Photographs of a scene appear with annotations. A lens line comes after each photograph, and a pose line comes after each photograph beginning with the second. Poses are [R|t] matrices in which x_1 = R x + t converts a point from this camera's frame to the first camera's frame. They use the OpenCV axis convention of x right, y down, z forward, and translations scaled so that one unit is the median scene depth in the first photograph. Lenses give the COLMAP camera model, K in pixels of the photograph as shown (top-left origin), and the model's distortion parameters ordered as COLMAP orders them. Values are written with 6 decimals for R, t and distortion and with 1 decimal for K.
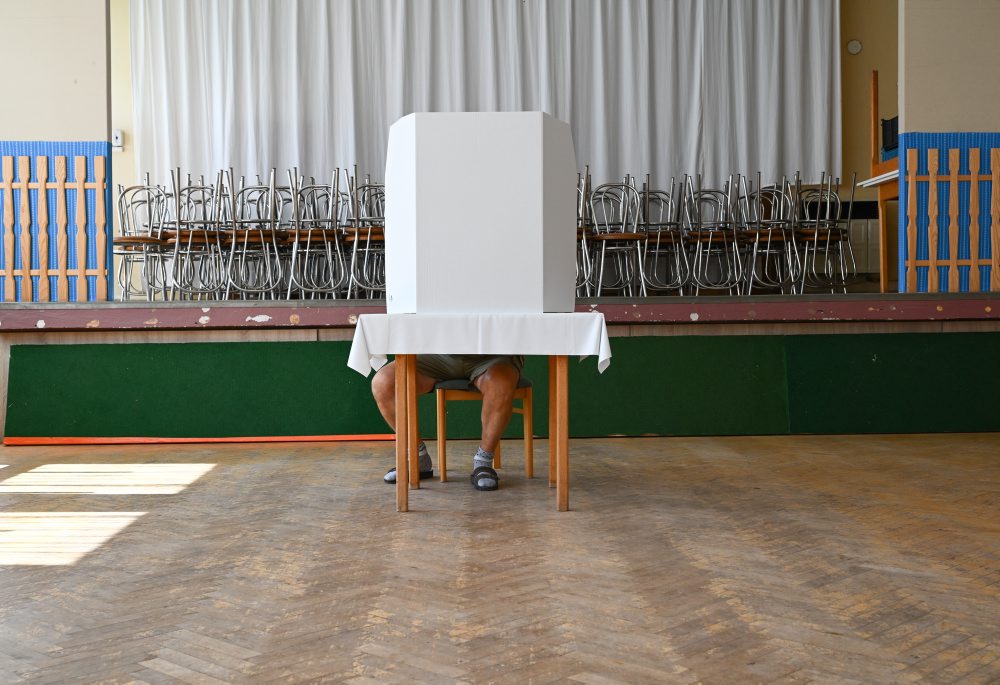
lens RADIAL K [[1228.9, 0, 499.7], [0, 1228.9, 344.8], [0, 0, 1]] dist [-0.016437, 0.000000]
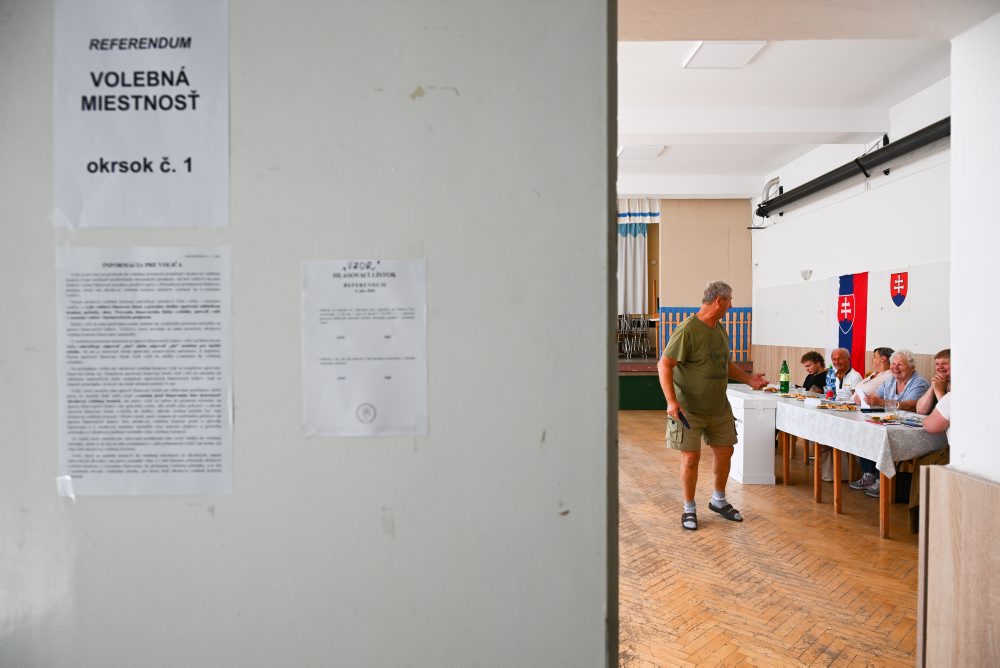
lens RADIAL K [[676.0, 0, 498.9], [0, 676.0, 334.0], [0, 0, 1]] dist [-0.003827, -0.001338]
pose [[0.999904, 0.009029, -0.010546, -0.080565], [-0.009305, 0.999607, -0.026428, -0.137962], [0.010303, 0.026523, 0.999595, -1.330862]]
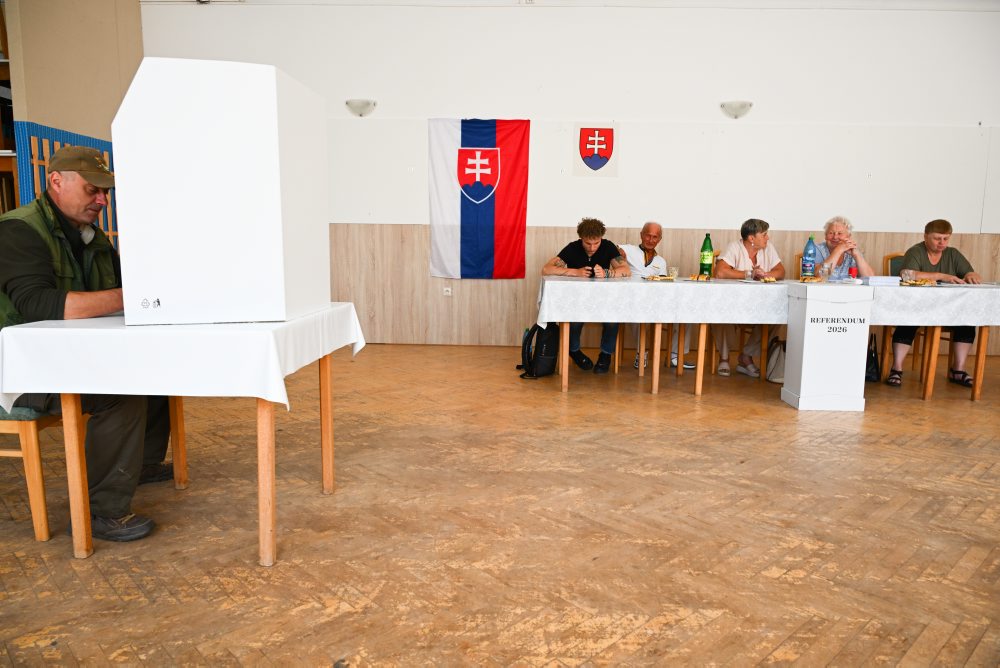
lens RADIAL K [[676.0, 0, 499.0], [0, 676.0, 331.9], [0, 0, 1]] dist [-0.003827, -0.001338]
pose [[0.058241, -0.127636, 0.990110, -0.679286], [0.015013, 0.991793, 0.126970, -0.101163], [-0.998190, 0.007469, 0.059679, 1.107536]]
